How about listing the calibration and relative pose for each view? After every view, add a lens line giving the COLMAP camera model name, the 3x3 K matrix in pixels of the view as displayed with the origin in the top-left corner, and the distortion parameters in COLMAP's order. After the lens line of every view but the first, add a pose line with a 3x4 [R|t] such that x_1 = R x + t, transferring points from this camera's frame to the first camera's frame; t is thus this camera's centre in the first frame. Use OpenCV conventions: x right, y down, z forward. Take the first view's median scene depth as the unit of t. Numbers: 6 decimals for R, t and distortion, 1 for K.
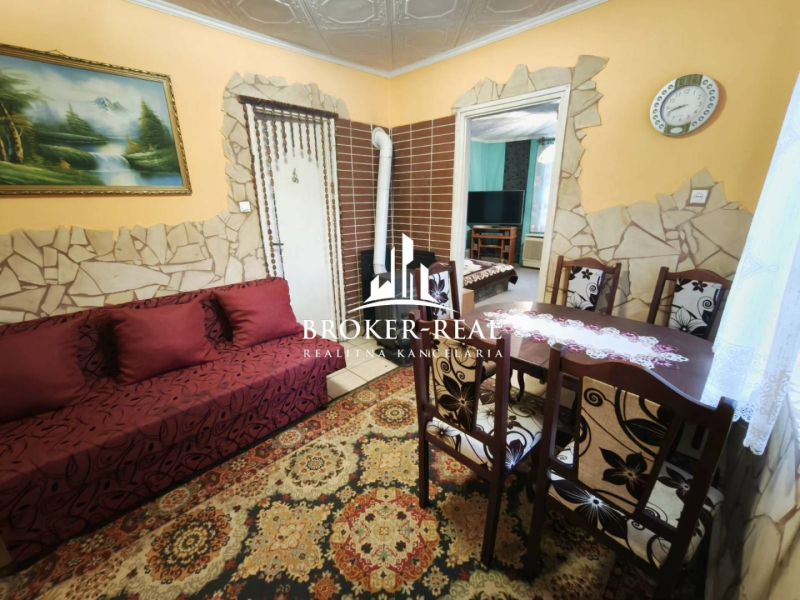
lens RADIAL K [[330.6, 0, 399.7], [0, 330.6, 299.3], [0, 0, 1]] dist [-0.009652, -0.000028]
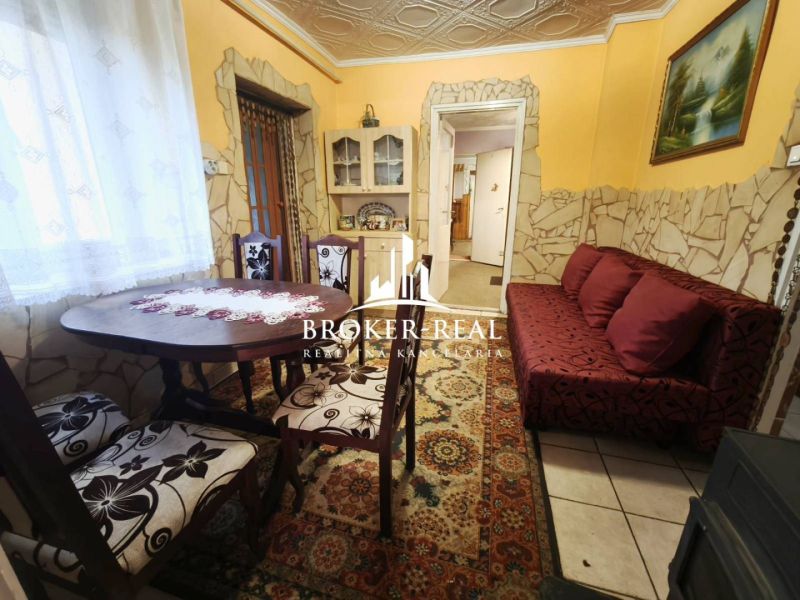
lens RADIAL K [[330.6, 0, 403.2], [0, 330.6, 300.7], [0, 0, 1]] dist [-0.009652, -0.000028]
pose [[-0.866152, 0.156130, -0.474767, 0.427468], [-0.134118, 0.842495, 0.521742, -0.353724], [0.481449, 0.515583, -0.708789, 1.534192]]
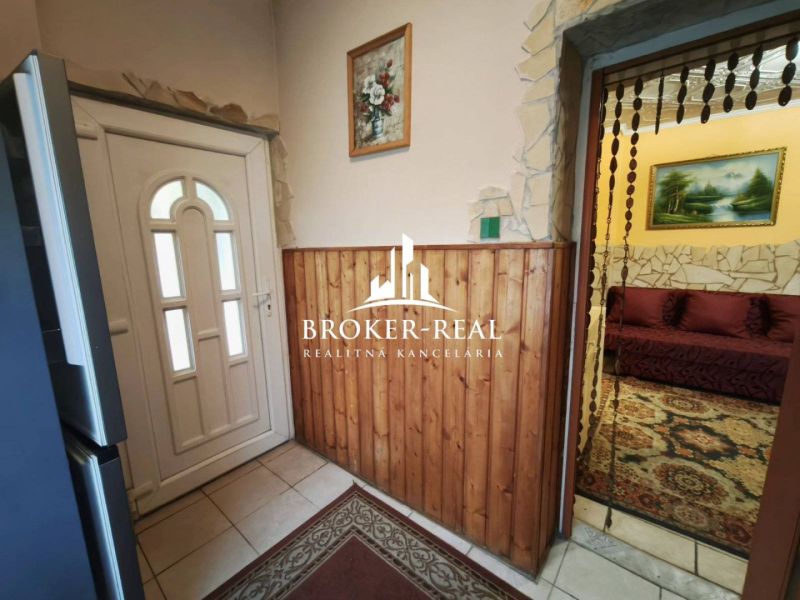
lens RADIAL K [[330.6, 0, 396.8], [0, 330.6, 296.8], [0, 0, 1]] dist [-0.009652, -0.000028]
pose [[0.098096, 0.174836, -0.979699, 0.719510], [-0.266028, 0.953228, 0.143475, 0.231281], [0.958961, 0.246553, 0.140019, -0.764270]]
